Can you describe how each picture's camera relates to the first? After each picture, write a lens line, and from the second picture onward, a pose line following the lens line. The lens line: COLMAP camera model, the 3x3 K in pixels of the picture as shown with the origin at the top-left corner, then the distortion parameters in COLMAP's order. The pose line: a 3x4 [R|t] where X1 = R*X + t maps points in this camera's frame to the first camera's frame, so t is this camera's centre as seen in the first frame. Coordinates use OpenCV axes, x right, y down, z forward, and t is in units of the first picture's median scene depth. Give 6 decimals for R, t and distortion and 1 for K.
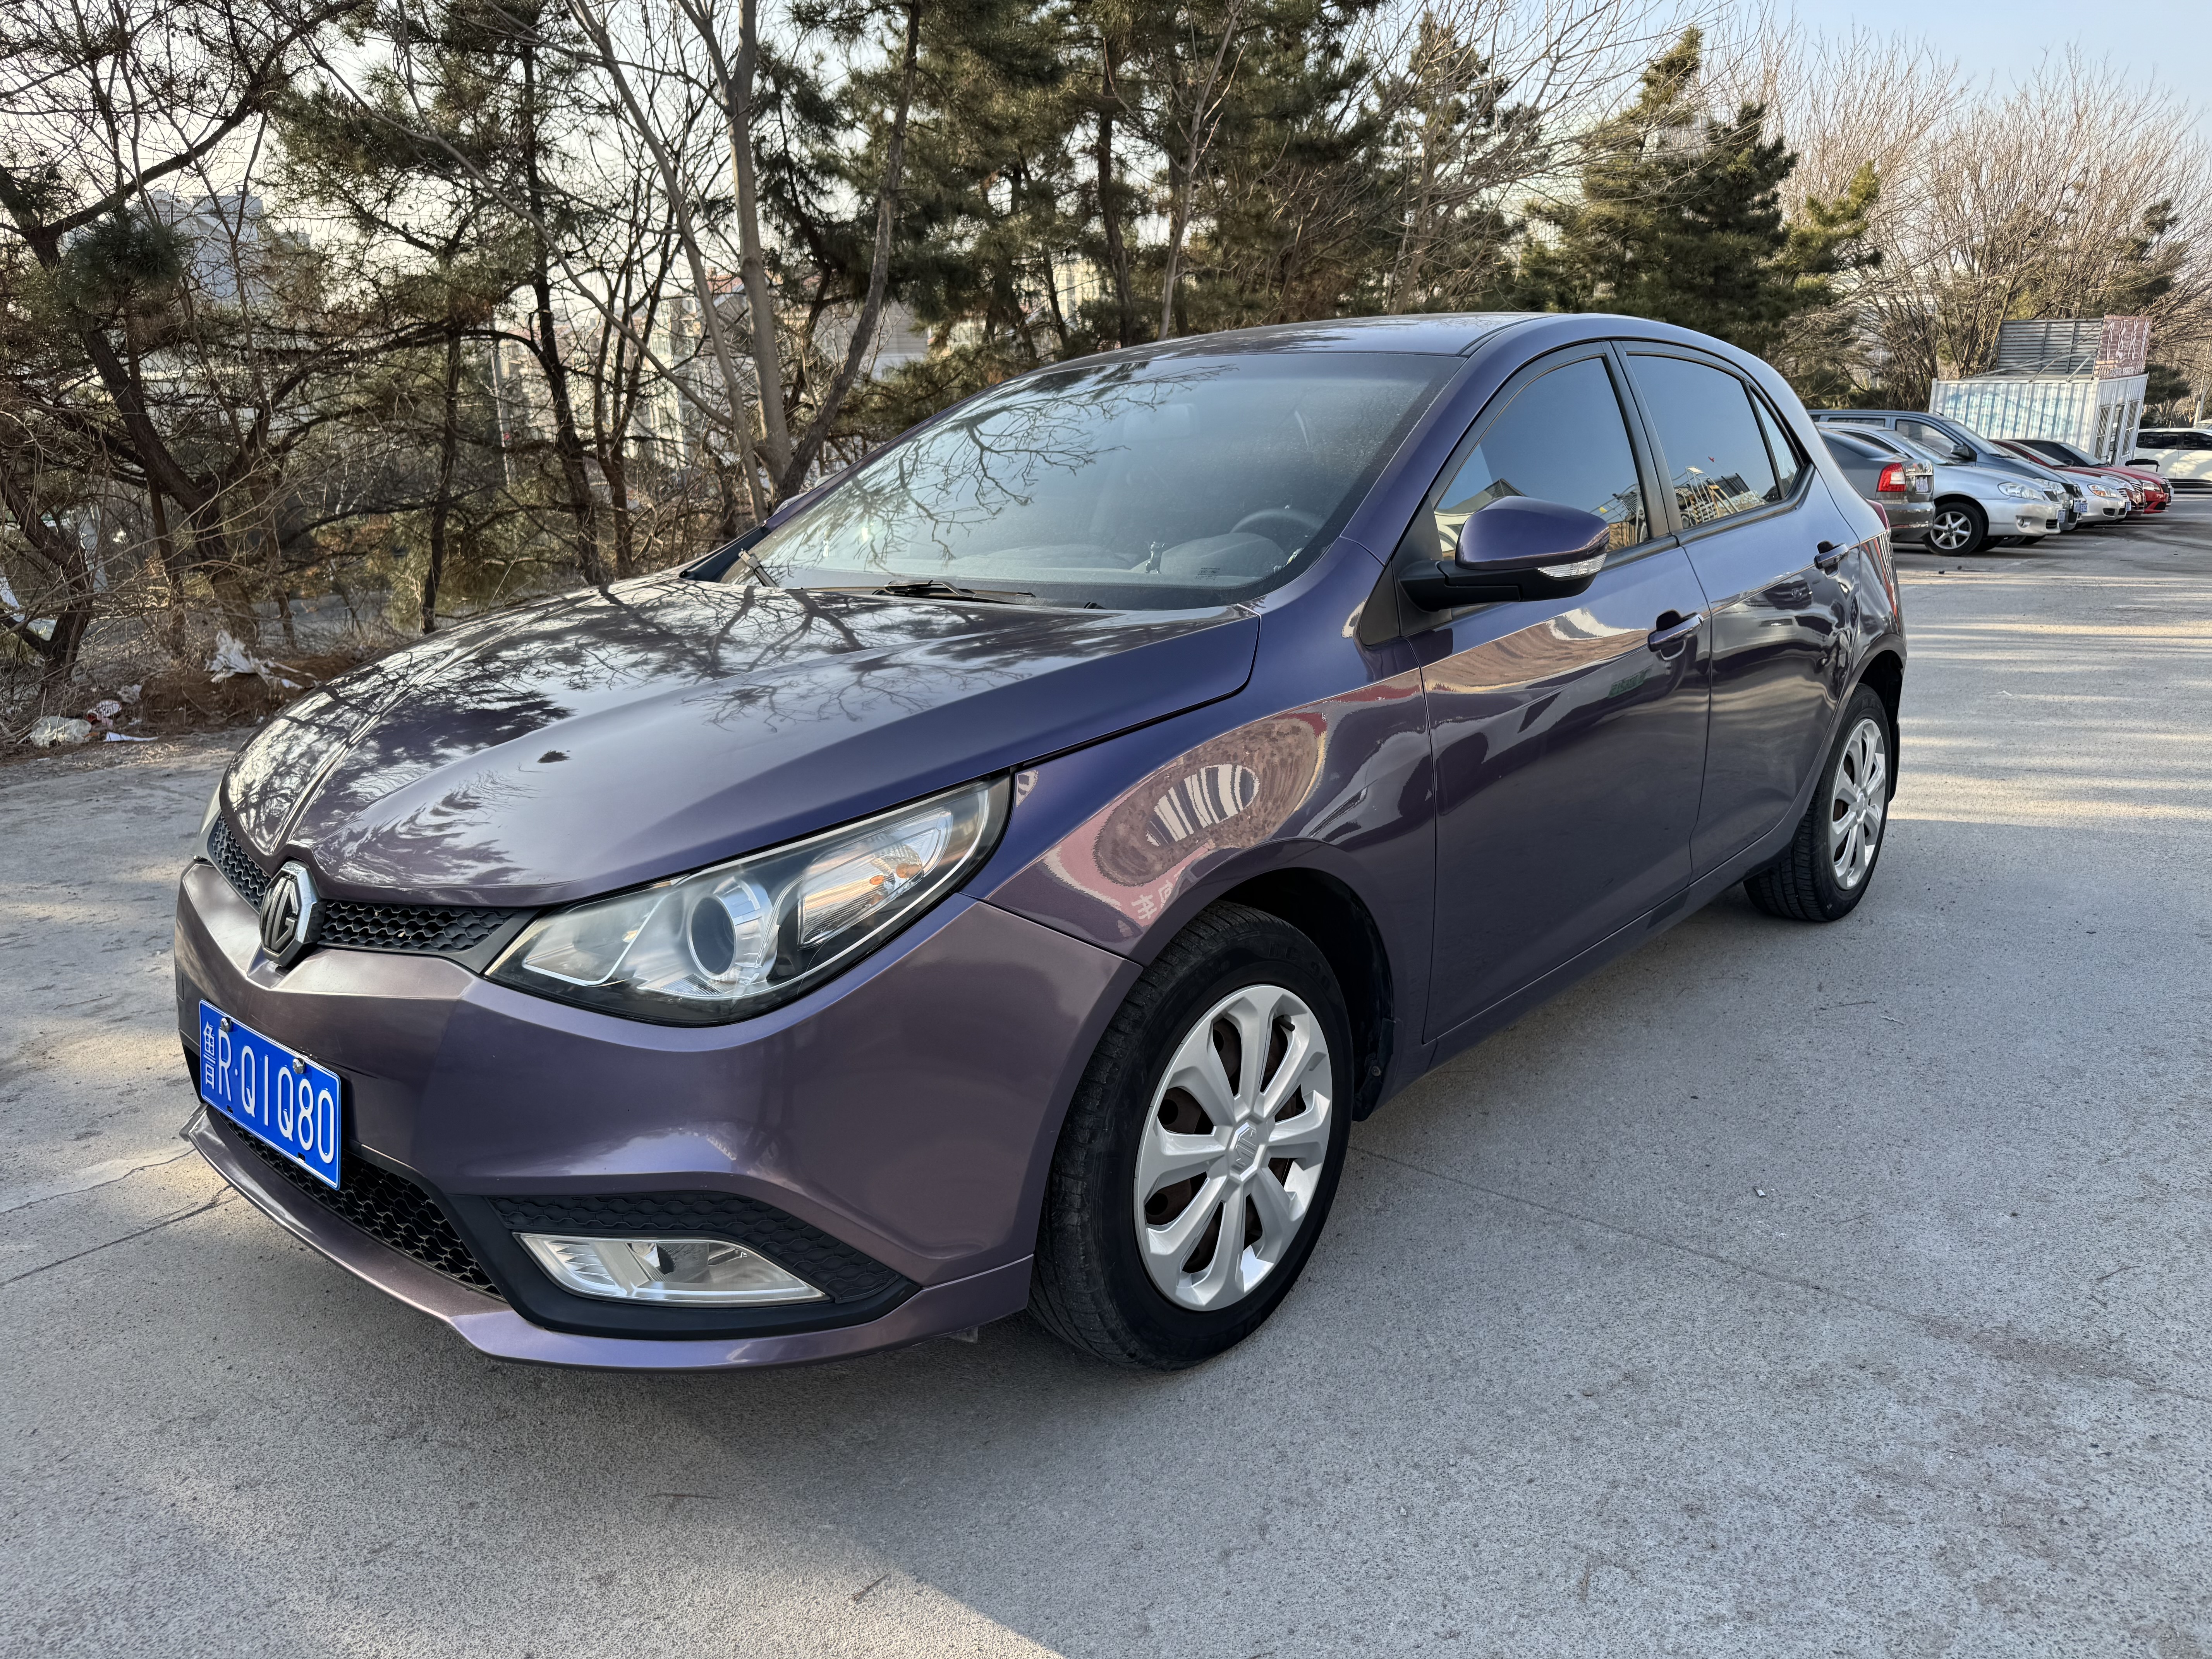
lens RADIAL K [[1574.6, 0, 1106.0], [0, 1574.6, 829.5], [0, 0, 1]] dist [-0.004402, -0.005911]
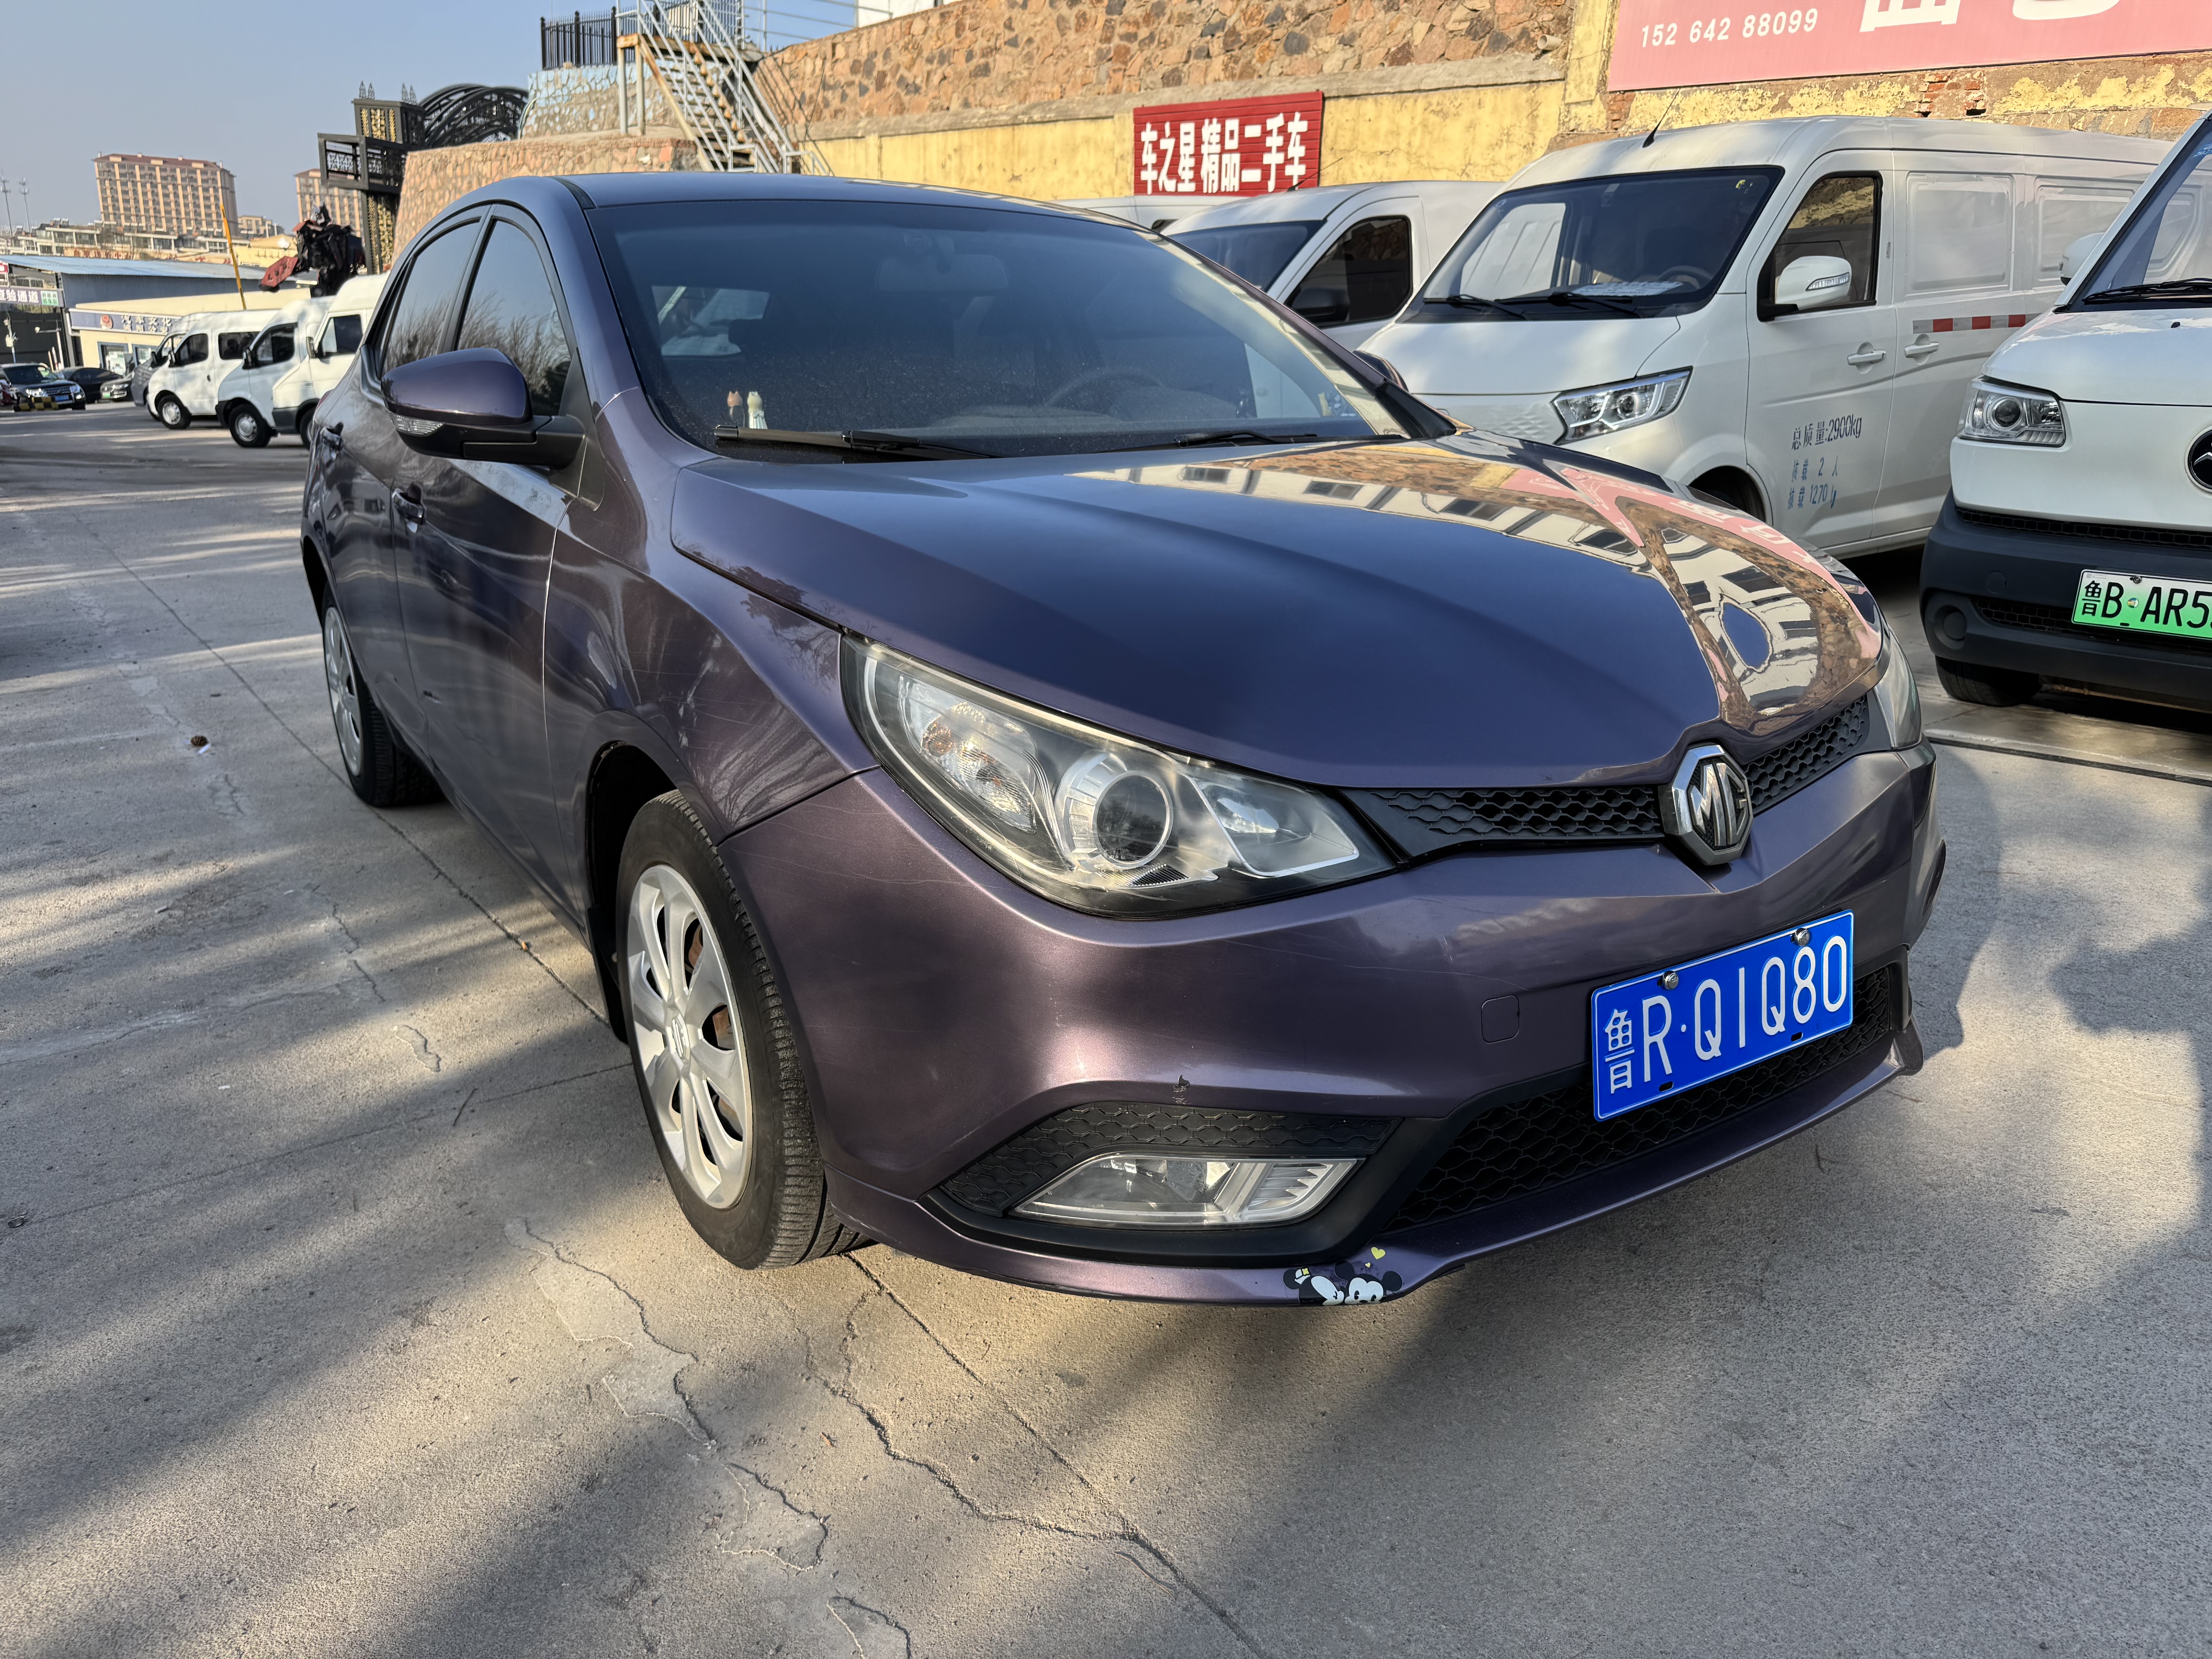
lens RADIAL K [[1574.6, 0, 1106.0], [0, 1574.6, 829.5], [0, 0, 1]] dist [-0.004402, -0.005911]
pose [[0.255800, -0.256919, 0.931965, -0.117238], [0.218315, 0.954487, 0.203206, -0.014924], [-0.941756, 0.151482, 0.300247, 0.088131]]
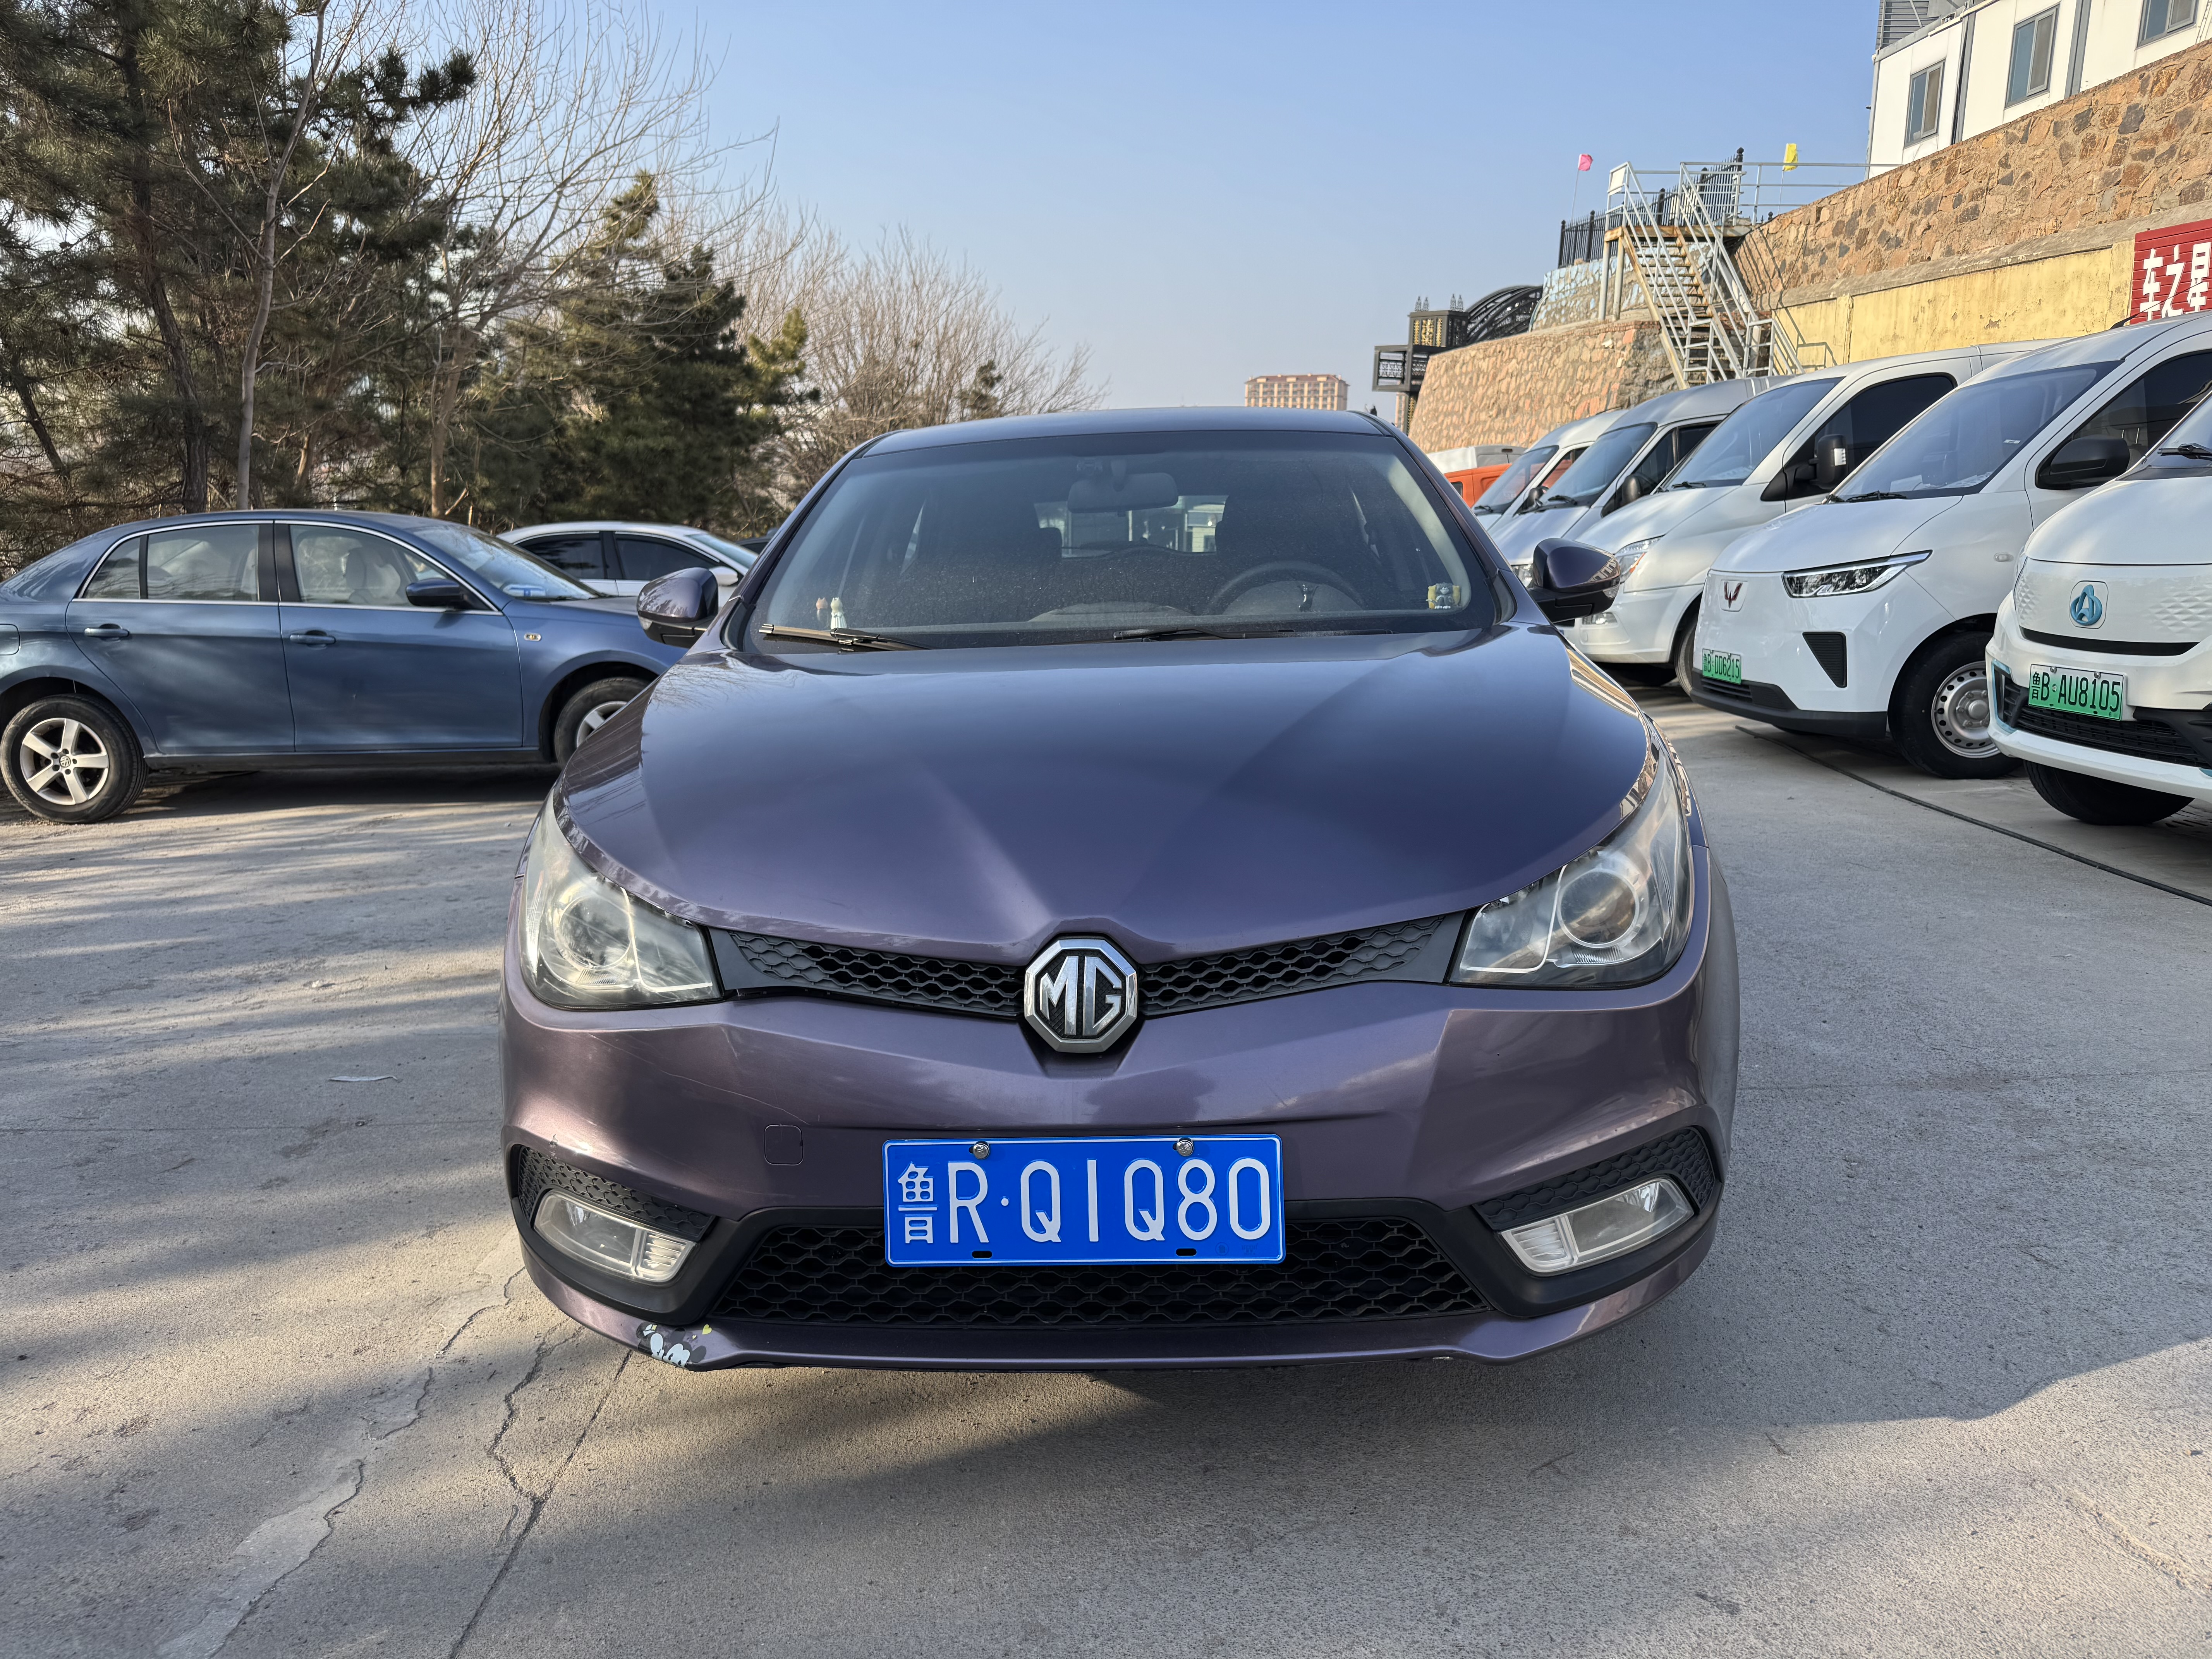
lens RADIAL K [[1574.6, 0, 1106.0], [0, 1574.6, 829.5], [0, 0, 1]] dist [-0.004402, -0.005911]
pose [[0.781050, -0.115804, 0.613637, -0.086874], [0.161042, 0.986769, -0.018758, -0.001609], [-0.603346, 0.113472, 0.789365, 0.023746]]
